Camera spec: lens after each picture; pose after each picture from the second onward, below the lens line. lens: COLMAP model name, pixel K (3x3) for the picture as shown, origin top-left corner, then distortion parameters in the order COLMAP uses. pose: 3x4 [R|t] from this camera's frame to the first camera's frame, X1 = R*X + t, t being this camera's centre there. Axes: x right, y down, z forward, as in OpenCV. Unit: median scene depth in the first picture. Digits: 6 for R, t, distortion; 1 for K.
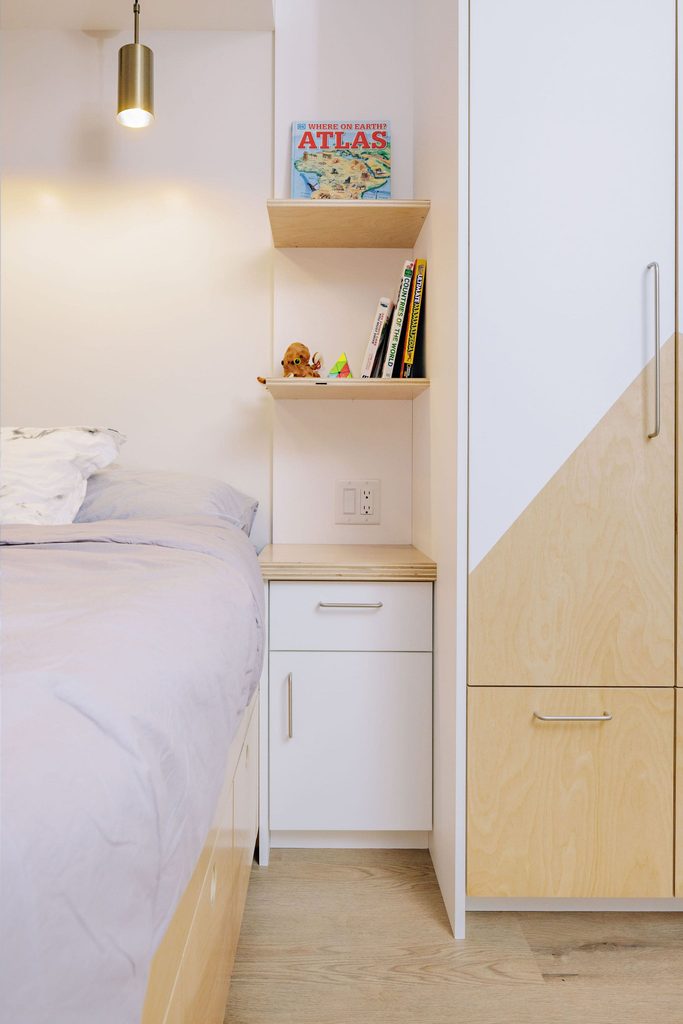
lens RADIAL K [[698.9, 0, 316.3], [0, 698.9, 485.5], [0, 0, 1]] dist [-0.007955, -0.000967]
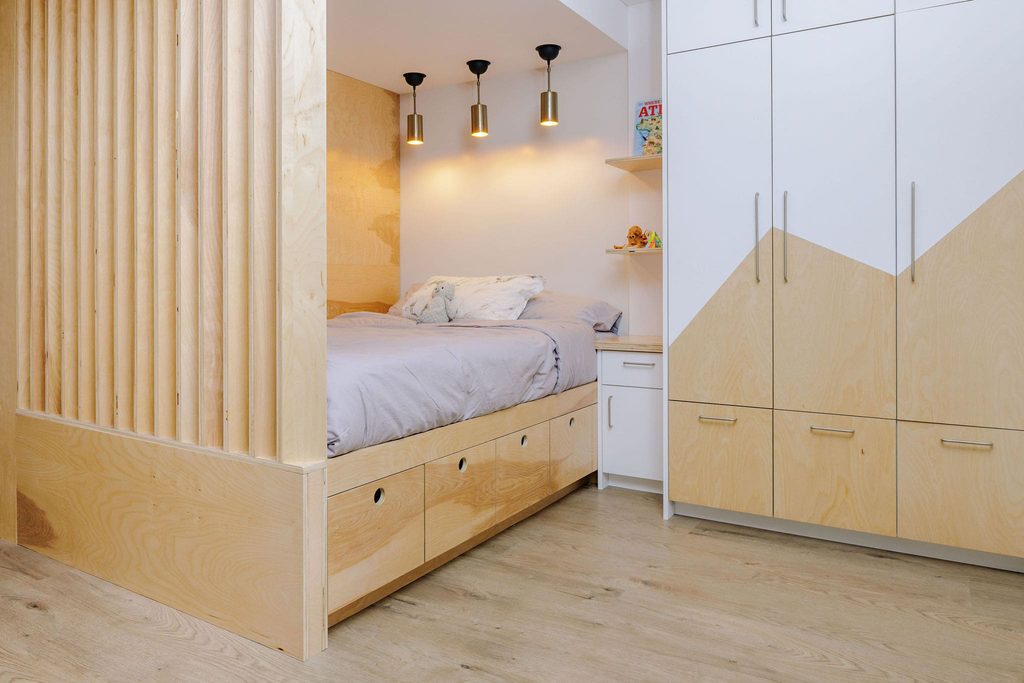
lens RADIAL K [[698.9, 0, 498.4], [0, 698.9, 319.0], [0, 0, 1]] dist [-0.007955, -0.000967]
pose [[0.849728, 0.016001, -0.526979, 0.721419], [0.001486, 0.999463, 0.032744, -0.022058], [0.527219, -0.028606, 0.849248, -0.857538]]
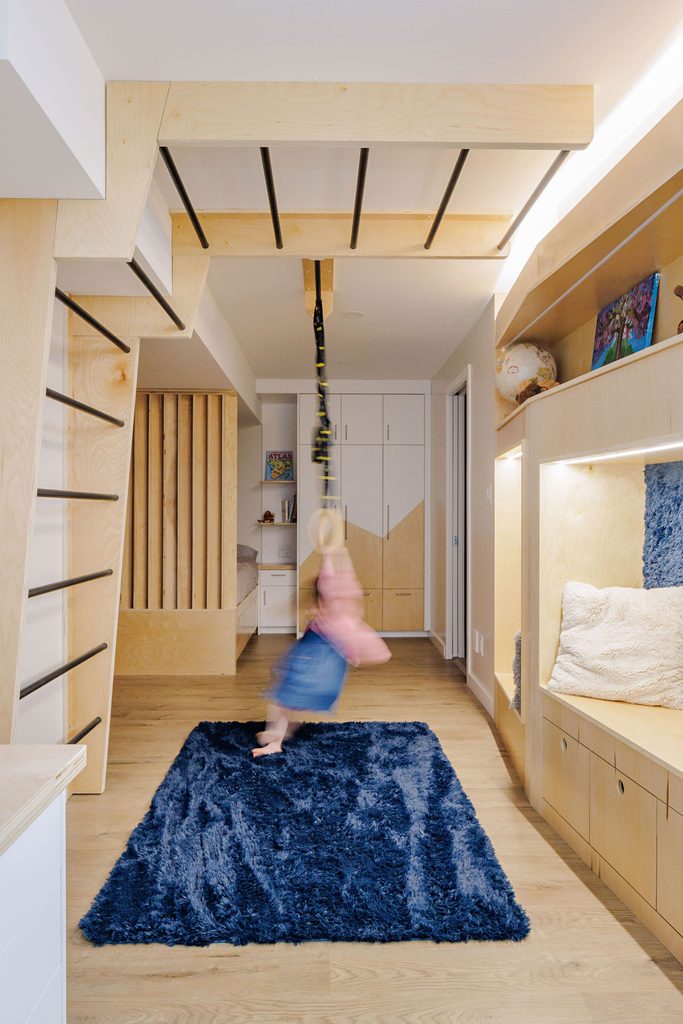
lens RADIAL K [[704.5, 0, 341.5], [0, 704.5, 512.0], [0, 0, 1]] dist [-0.006825, -0.002550]
pose [[0.999679, -0.005792, 0.024660, 0.319918], [0.006306, 0.999763, -0.020827, -0.127420], [-0.024534, 0.020976, 0.999479, -3.278563]]
